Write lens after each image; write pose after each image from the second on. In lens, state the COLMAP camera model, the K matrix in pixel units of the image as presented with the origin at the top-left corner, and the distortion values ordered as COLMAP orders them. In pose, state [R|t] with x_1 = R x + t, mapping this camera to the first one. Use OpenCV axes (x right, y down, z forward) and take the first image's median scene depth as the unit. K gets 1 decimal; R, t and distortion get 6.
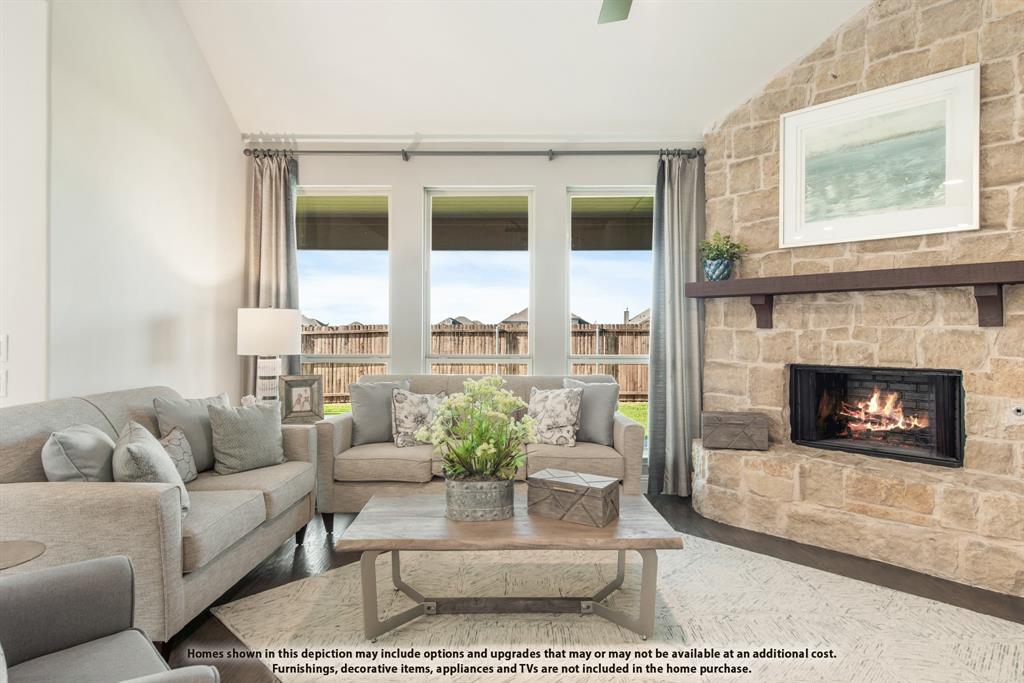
lens RADIAL K [[571.8, 0, 513.4], [0, 571.8, 334.1], [0, 0, 1]] dist [0.002797, -0.001806]
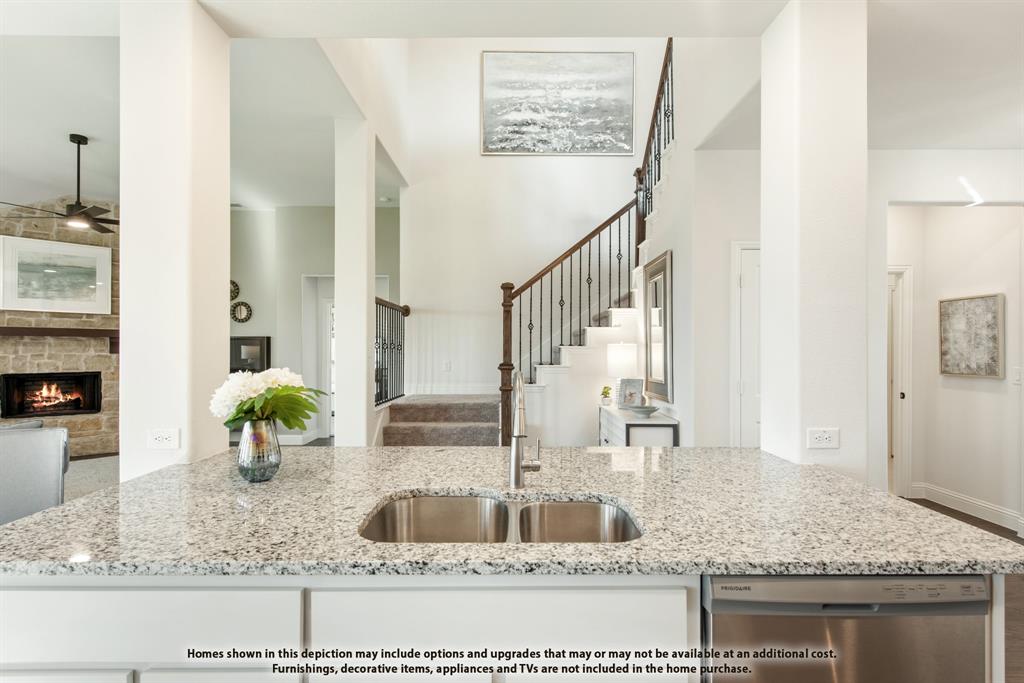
lens RADIAL K [[504.0, 0, 514.1], [0, 504.0, 347.3], [0, 0, 1]] dist [0.005274, -0.000100]
pose [[-0.025261, -0.000091, 0.999681, -1.299562], [-0.003973, 0.999992, -0.000009, -0.042750], [-0.999673, -0.003972, -0.025261, -0.637519]]
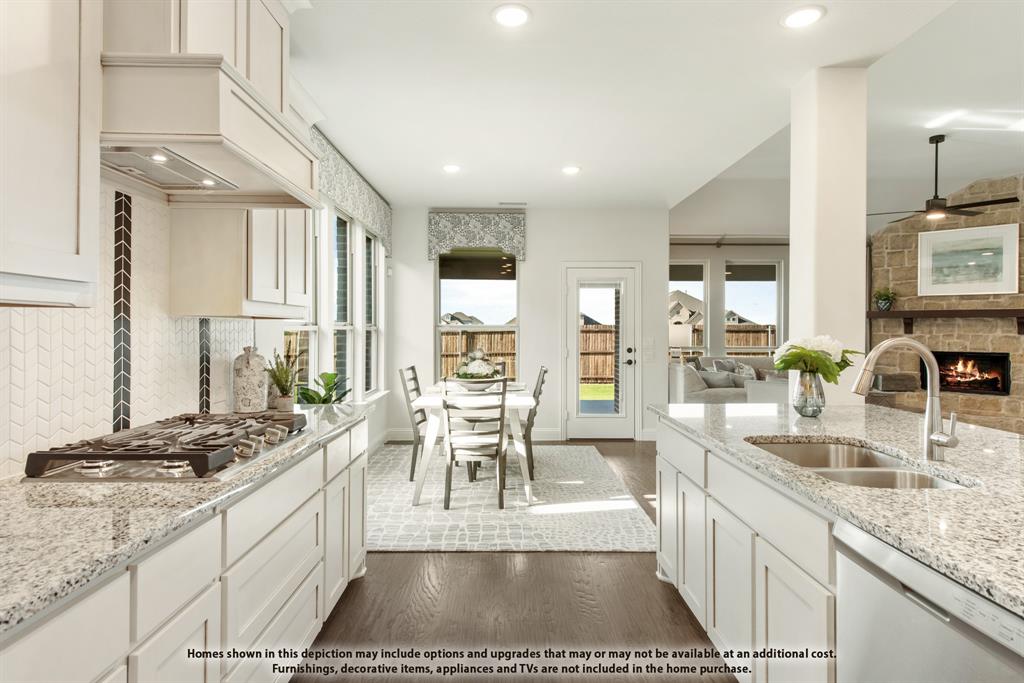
lens RADIAL K [[560.0, 0, 507.9], [0, 560.0, 330.1], [0, 0, 1]] dist [0.002510, -0.000628]
pose [[0.999674, 0.001867, 0.025455, -1.226782], [-0.001932, 0.999995, 0.002536, -0.029816], [-0.025450, -0.002585, 0.999673, -1.146561]]
